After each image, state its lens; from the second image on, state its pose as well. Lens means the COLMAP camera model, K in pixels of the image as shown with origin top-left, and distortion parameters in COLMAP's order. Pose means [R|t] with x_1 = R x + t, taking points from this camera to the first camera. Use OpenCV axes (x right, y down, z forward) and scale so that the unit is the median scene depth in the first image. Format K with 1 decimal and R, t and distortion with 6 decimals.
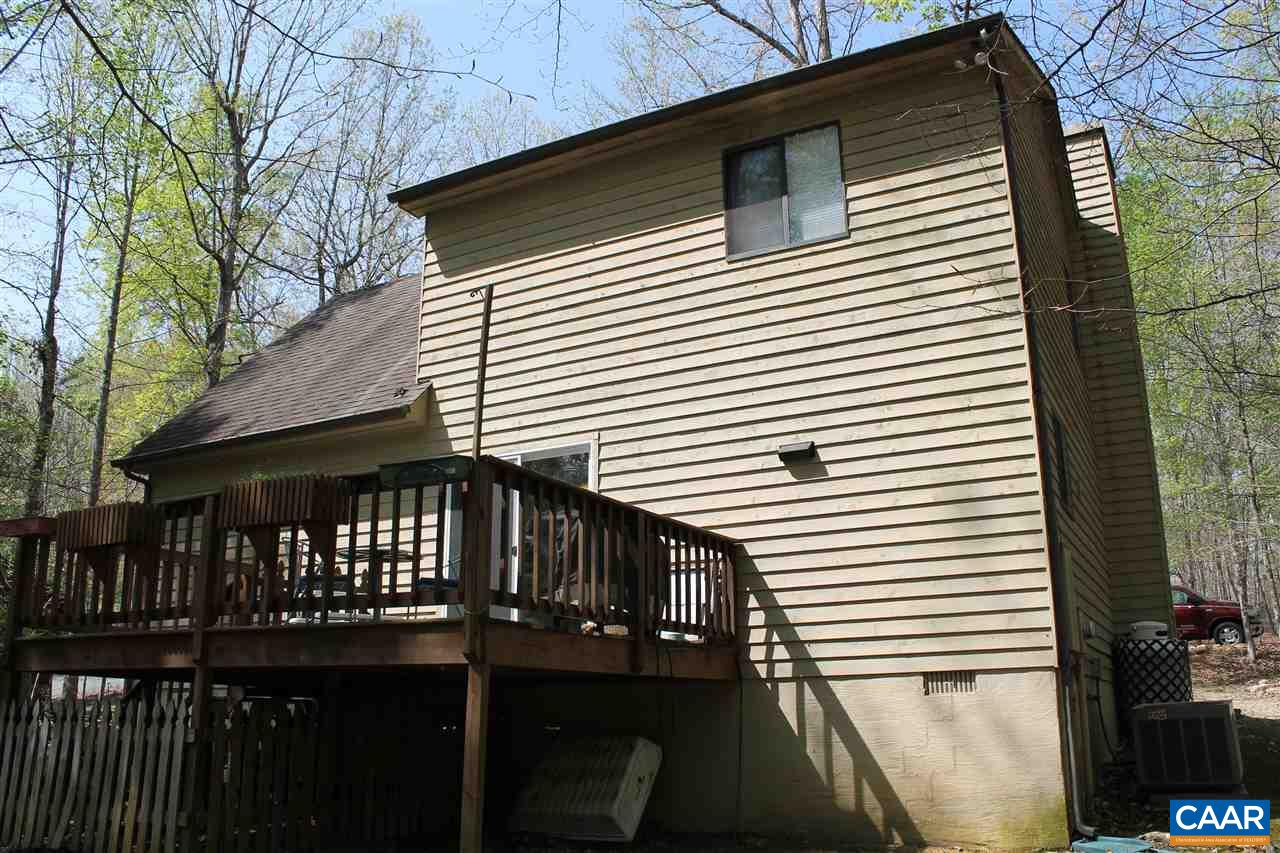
lens RADIAL K [[1076.9, 0, 640.1], [0, 1076.9, 428.4], [0, 0, 1]] dist [-0.128187, 0.051941]
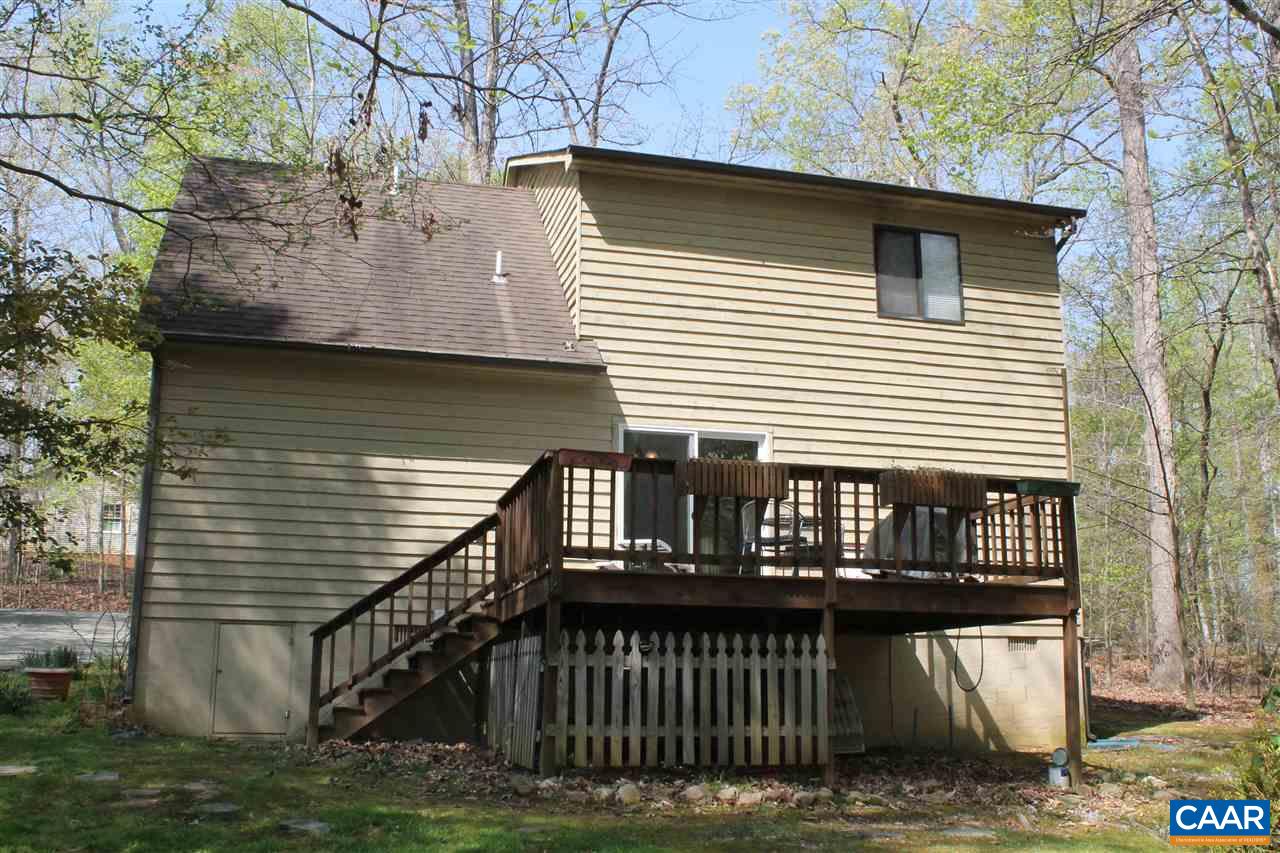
lens RADIAL K [[1251.0, 0, 639.9], [0, 1251.0, 425.2], [0, 0, 1]] dist [-0.102658, 0.000000]
pose [[0.724594, 0.160402, 0.670249, -1.165906], [-0.193848, 0.980709, -0.025135, 0.070627], [-0.661351, -0.111714, 0.741710, 0.065102]]
